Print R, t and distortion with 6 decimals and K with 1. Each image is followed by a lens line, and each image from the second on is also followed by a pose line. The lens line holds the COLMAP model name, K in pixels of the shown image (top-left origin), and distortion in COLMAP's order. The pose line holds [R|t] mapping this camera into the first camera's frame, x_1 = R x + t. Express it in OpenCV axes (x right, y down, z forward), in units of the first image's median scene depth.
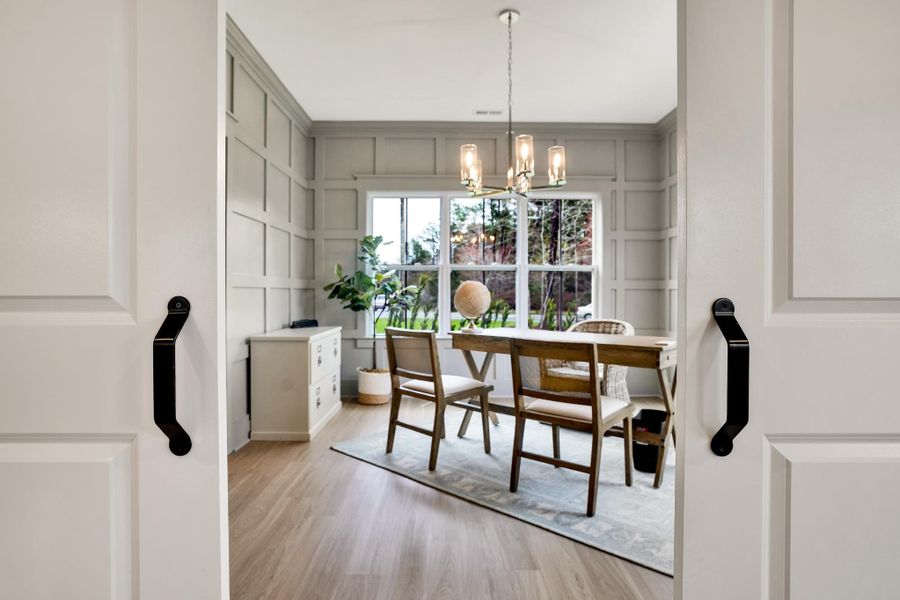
lens RADIAL K [[510.3, 0, 450.0], [0, 510.3, 300.0], [0, 0, 1]] dist [-0.053100, 0.000924]
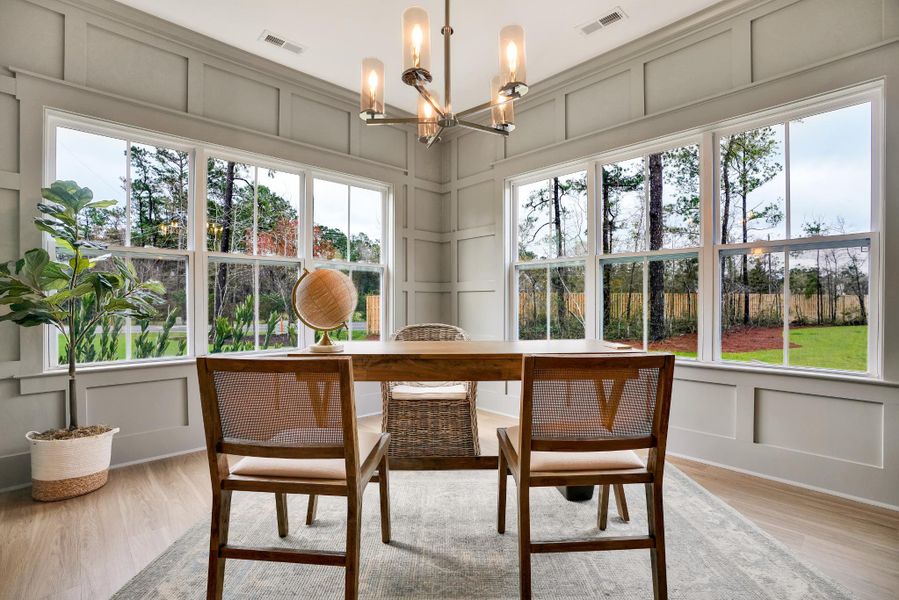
lens RADIAL K [[421.1, 0, 448.3], [0, 421.1, 309.5], [0, 0, 1]] dist [-0.025501, 0.000881]
pose [[0.737450, -0.013860, 0.675260, -0.147548], [0.015001, 0.999879, 0.004140, 0.010034], [-0.675235, 0.007077, 0.737568, 0.397882]]
